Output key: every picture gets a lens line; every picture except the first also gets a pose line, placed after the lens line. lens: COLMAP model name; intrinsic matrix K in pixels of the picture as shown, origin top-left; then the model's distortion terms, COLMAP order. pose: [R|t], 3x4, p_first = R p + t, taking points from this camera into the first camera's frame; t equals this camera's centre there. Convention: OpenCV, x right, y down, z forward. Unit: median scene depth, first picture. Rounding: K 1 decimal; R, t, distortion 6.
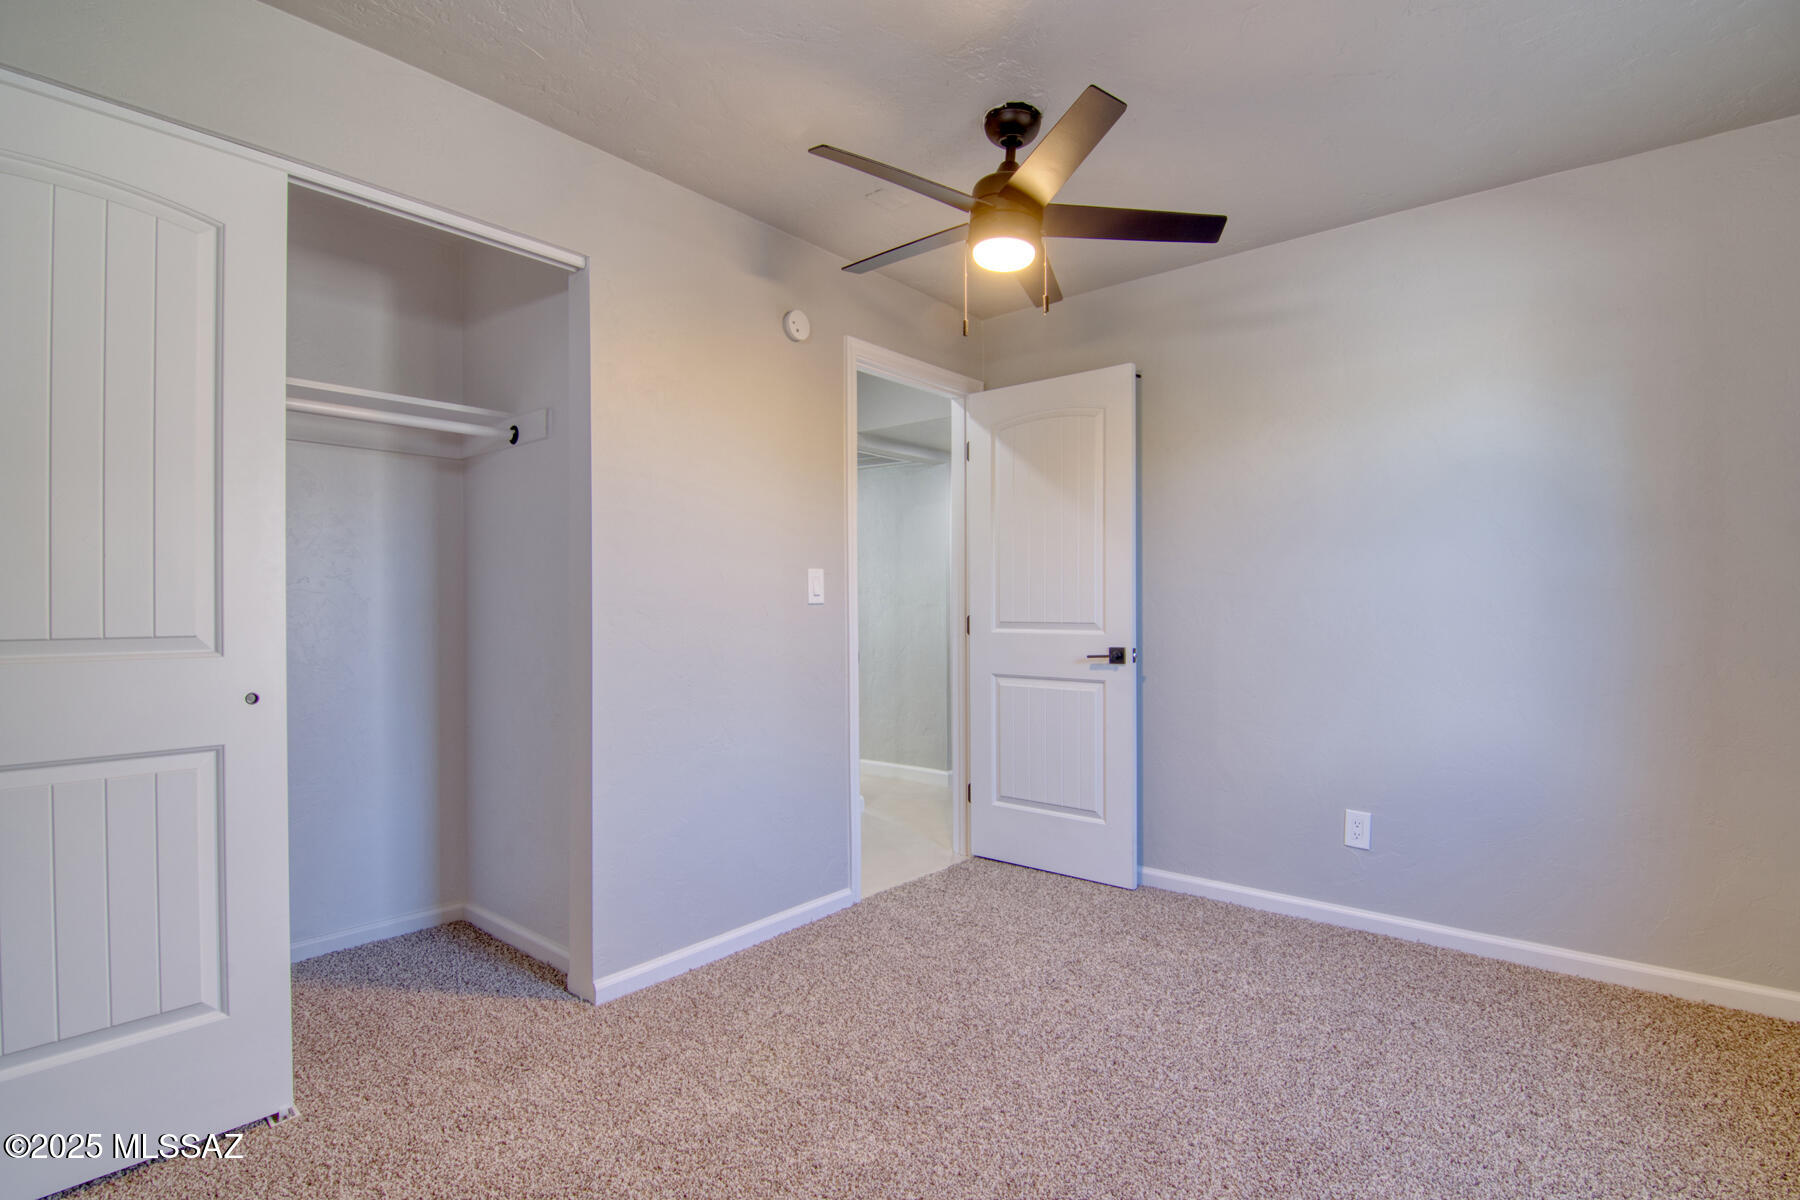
lens RADIAL K [[860.9, 0, 909.8], [0, 860.9, 605.9], [0, 0, 1]] dist [-0.019675, -0.000410]
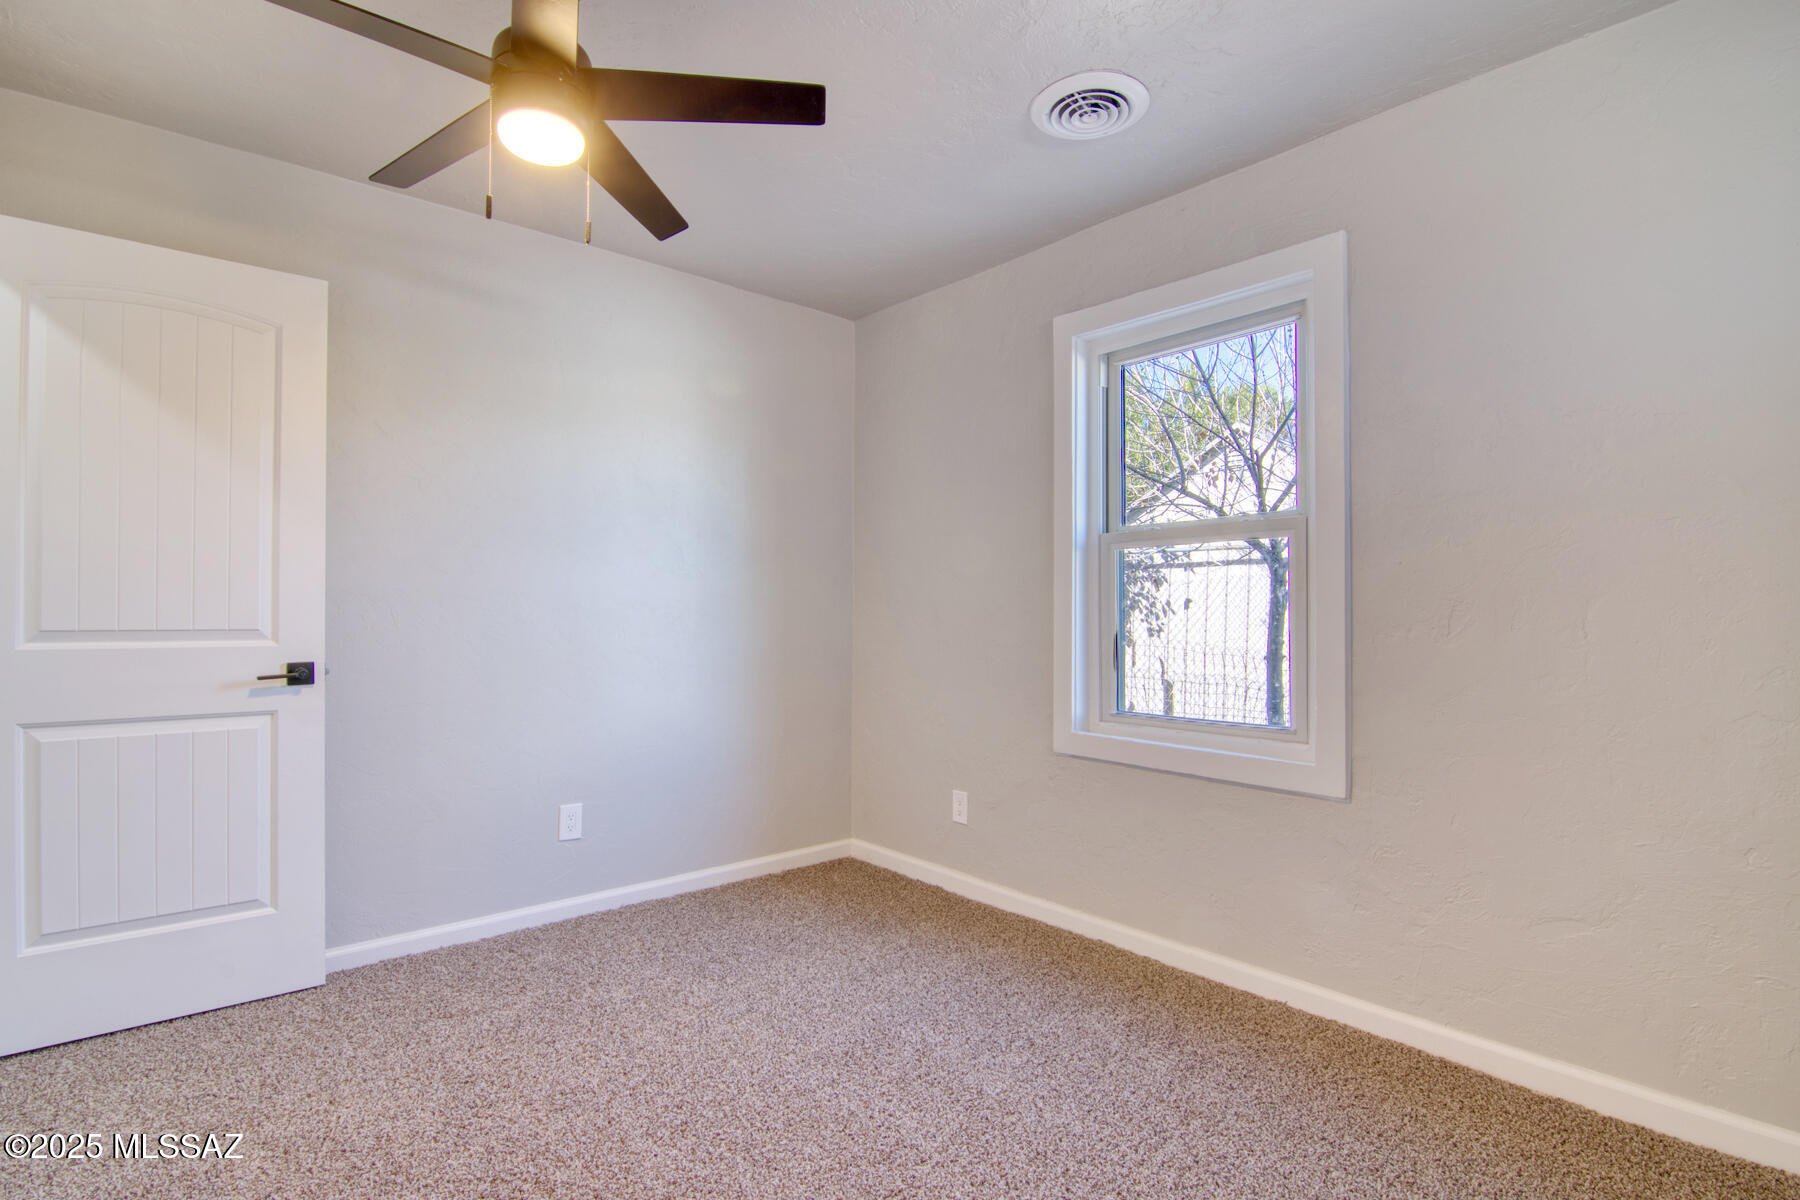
lens RADIAL K [[860.9, 0, 909.8], [0, 860.9, 605.9], [0, 0, 1]] dist [-0.019675, -0.000410]
pose [[0.162199, 0.003475, 0.986752, -0.392389], [-0.009694, 0.999951, -0.001928, -0.003150], [-0.986710, -0.009253, 0.162225, 0.380523]]
